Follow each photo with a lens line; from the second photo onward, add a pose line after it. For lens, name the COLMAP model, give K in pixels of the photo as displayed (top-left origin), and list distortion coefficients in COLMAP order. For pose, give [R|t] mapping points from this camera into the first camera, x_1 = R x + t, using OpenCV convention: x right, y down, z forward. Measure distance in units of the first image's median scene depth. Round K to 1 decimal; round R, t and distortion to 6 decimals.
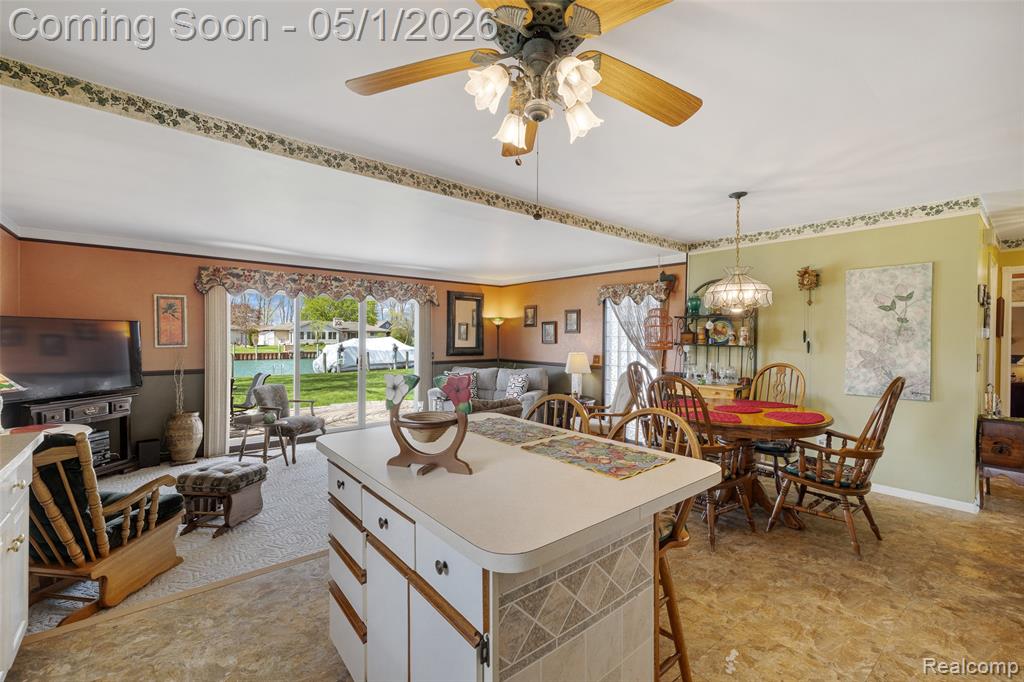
lens RADIAL K [[440.0, 0, 516.2], [0, 440.0, 338.7], [0, 0, 1]] dist [-0.001673, 0.000421]
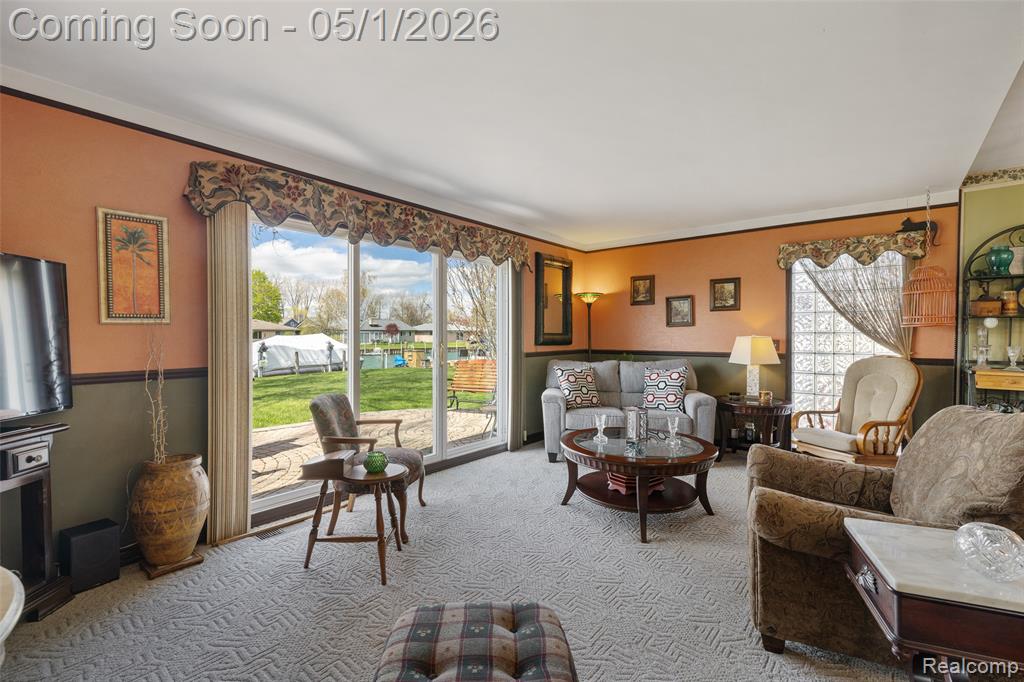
lens RADIAL K [[440.0, 0, 510.9], [0, 440.0, 338.8], [0, 0, 1]] dist [-0.001673, 0.000421]
pose [[0.983603, -0.008926, 0.180127, -0.439644], [0.008469, 0.999959, 0.003306, 0.035957], [-0.180149, -0.001726, 0.983638, 0.426673]]
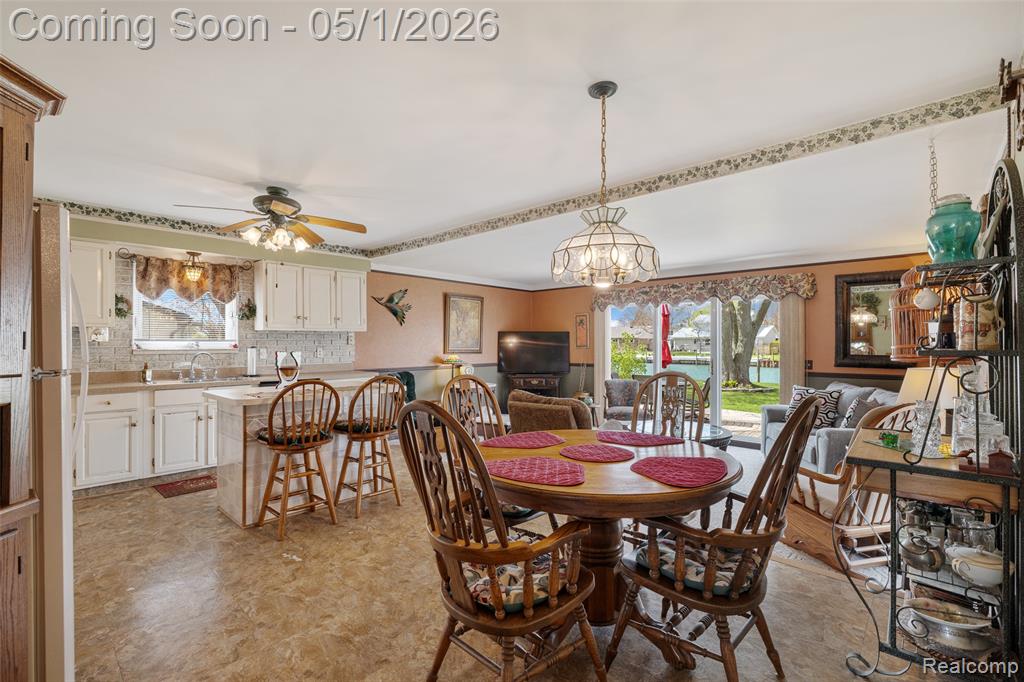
lens RADIAL K [[457.7, 0, 509.0], [0, 457.7, 342.7], [0, 0, 1]] dist [-0.011046, 0.002938]
pose [[0.127634, -0.004539, -0.991811, 0.702366], [-0.003628, 0.999981, -0.005043, 0.009120], [0.991815, 0.004242, 0.127615, 0.511948]]
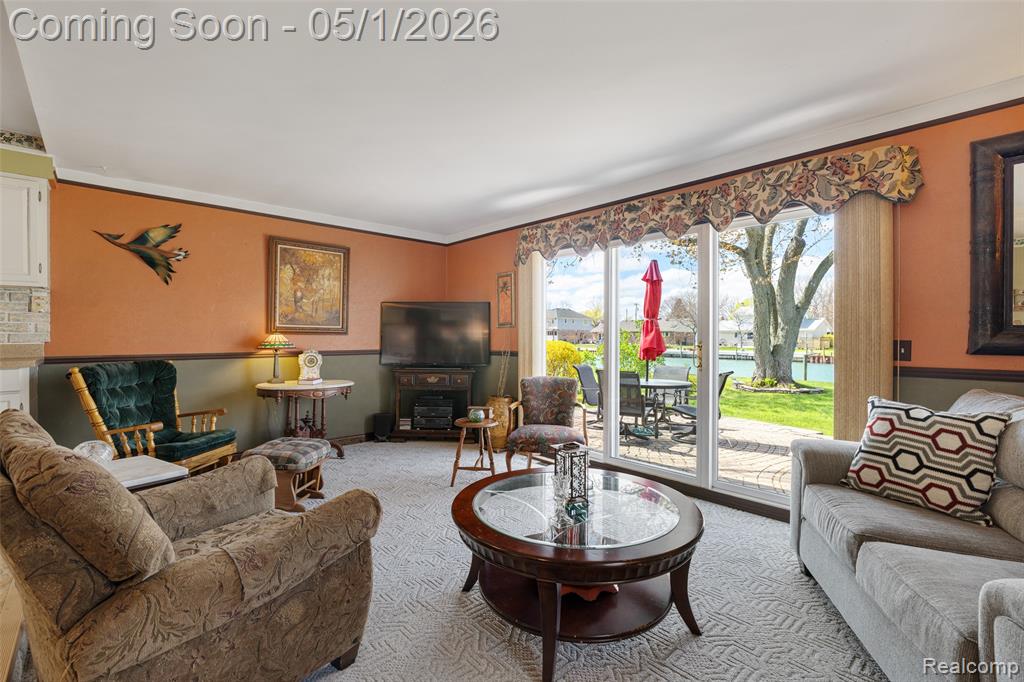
lens RADIAL K [[457.7, 0, 509.7], [0, 457.7, 338.3], [0, 0, 1]] dist [-0.011046, 0.002938]
pose [[0.048460, -0.001609, -0.998824, 0.204378], [-0.006923, 0.999974, -0.001946, 0.043178], [0.998801, 0.007009, 0.048448, 0.897632]]
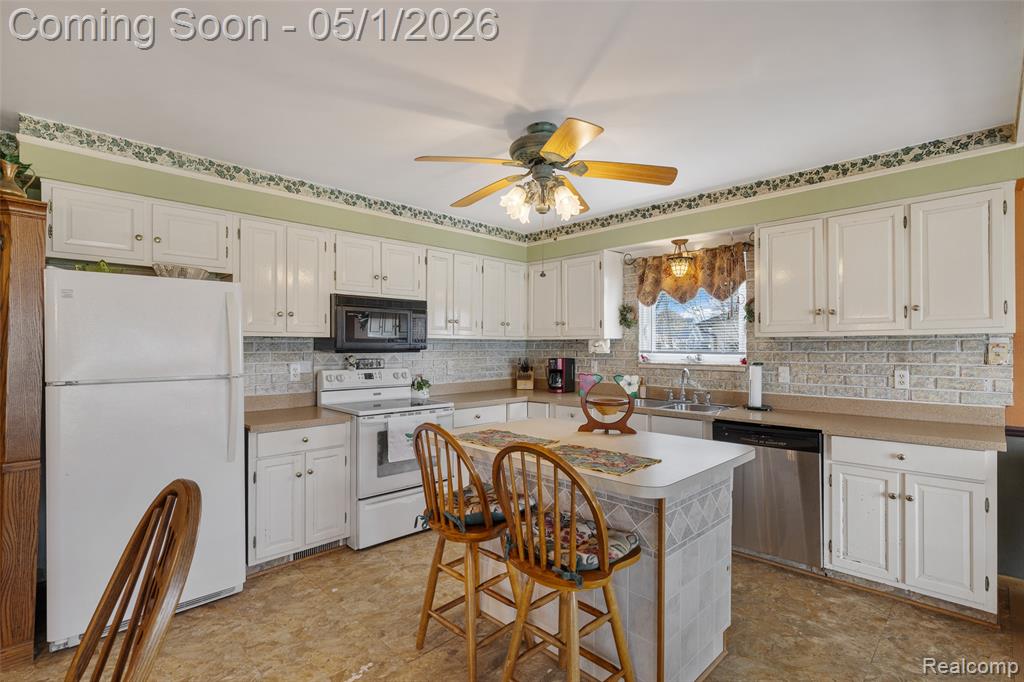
lens RADIAL K [[479.1, 0, 513.3], [0, 479.1, 346.0], [0, 0, 1]] dist [-0.009232, 0.002205]
pose [[-0.995753, -0.006083, -0.091861, 0.081160], [-0.006434, 0.999973, 0.003533, -0.008264], [0.091837, 0.004109, -0.995766, 0.712202]]
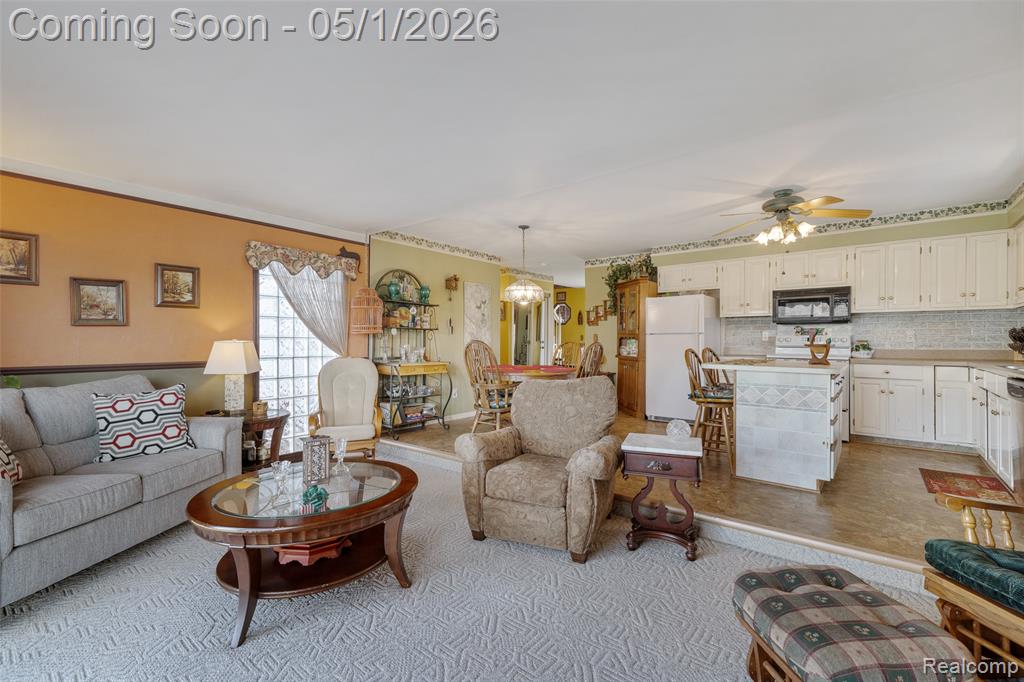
lens RADIAL K [[440.0, 0, 513.4], [0, 440.0, 342.0], [0, 0, 1]] dist [-0.001673, 0.000421]
pose [[-0.199801, -0.011490, 0.979769, -0.625422], [0.002690, 0.999921, 0.012275, 0.031747], [-0.979833, 0.005088, -0.199754, 0.862125]]
